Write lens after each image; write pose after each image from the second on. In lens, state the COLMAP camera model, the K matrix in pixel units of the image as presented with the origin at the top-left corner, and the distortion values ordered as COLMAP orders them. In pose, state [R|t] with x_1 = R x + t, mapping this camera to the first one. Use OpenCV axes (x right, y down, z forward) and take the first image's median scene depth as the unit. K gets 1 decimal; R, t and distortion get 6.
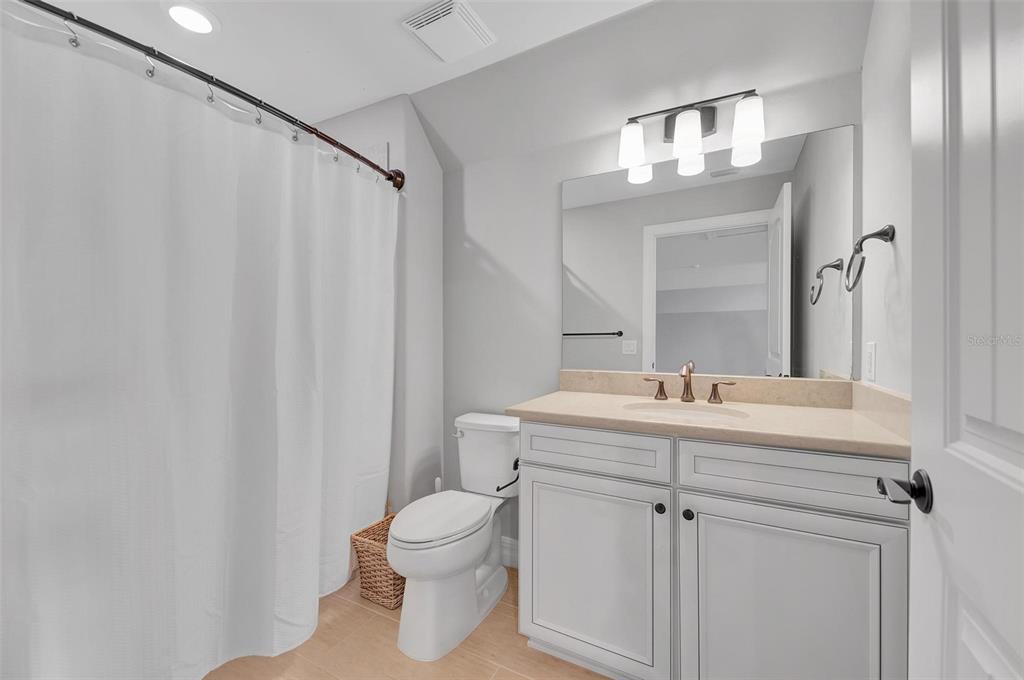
lens RADIAL K [[396.7, 0, 514.6], [0, 396.7, 334.1], [0, 0, 1]] dist [0.002897, 0.000063]
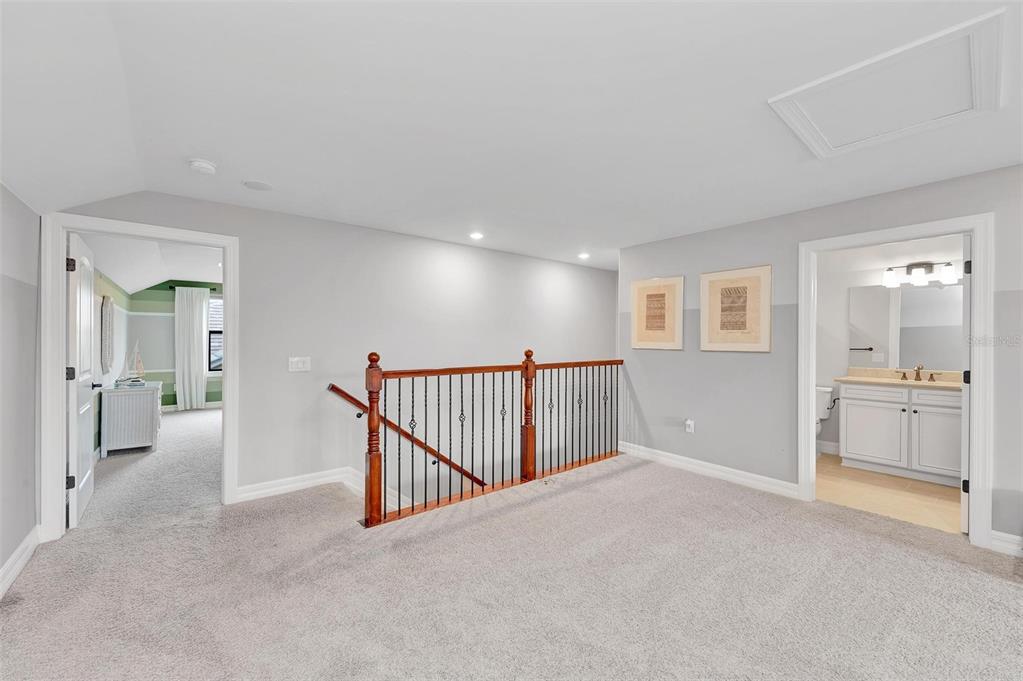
lens RADIAL K [[403.6, 0, 509.0], [0, 403.6, 335.0], [0, 0, 1]] dist [0.000239, 0.000007]
pose [[0.916200, 0.005940, -0.400677, -0.948253], [-0.006947, 0.999975, -0.001060, -0.103778], [0.400661, 0.003754, 0.916219, -2.473126]]
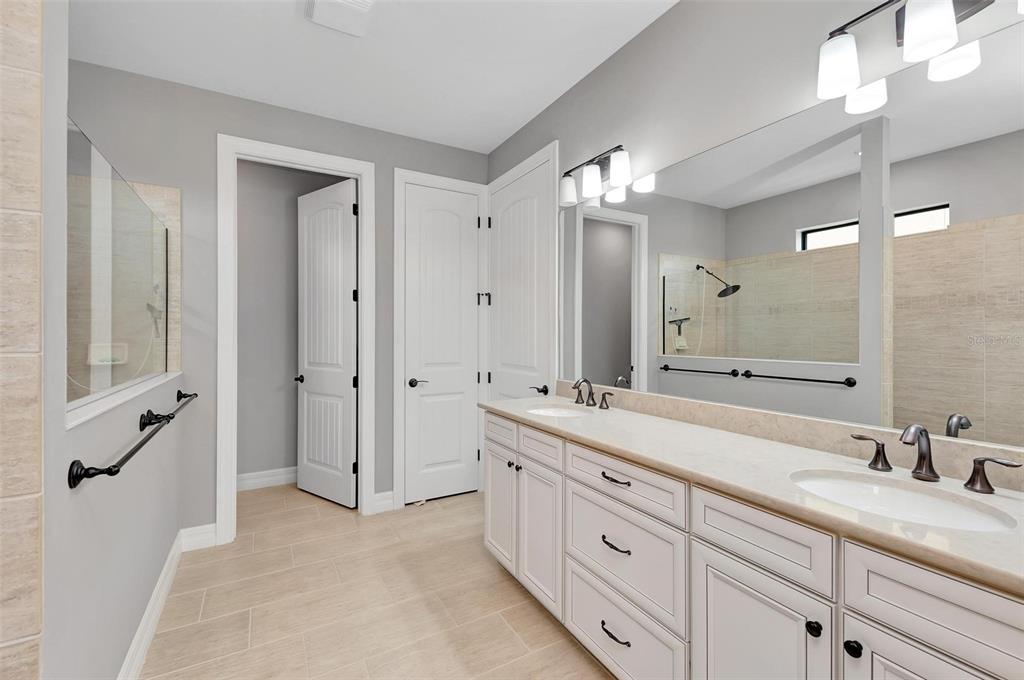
lens RADIAL K [[441.8, 0, 511.7], [0, 441.8, 340.7], [0, 0, 1]] dist [-0.001522, -0.000094]
pose [[0.845680, 0.006341, -0.533652, 0.254686], [-0.004251, 0.999978, 0.005146, -0.060718], [0.533673, -0.002083, 0.845689, 0.033183]]
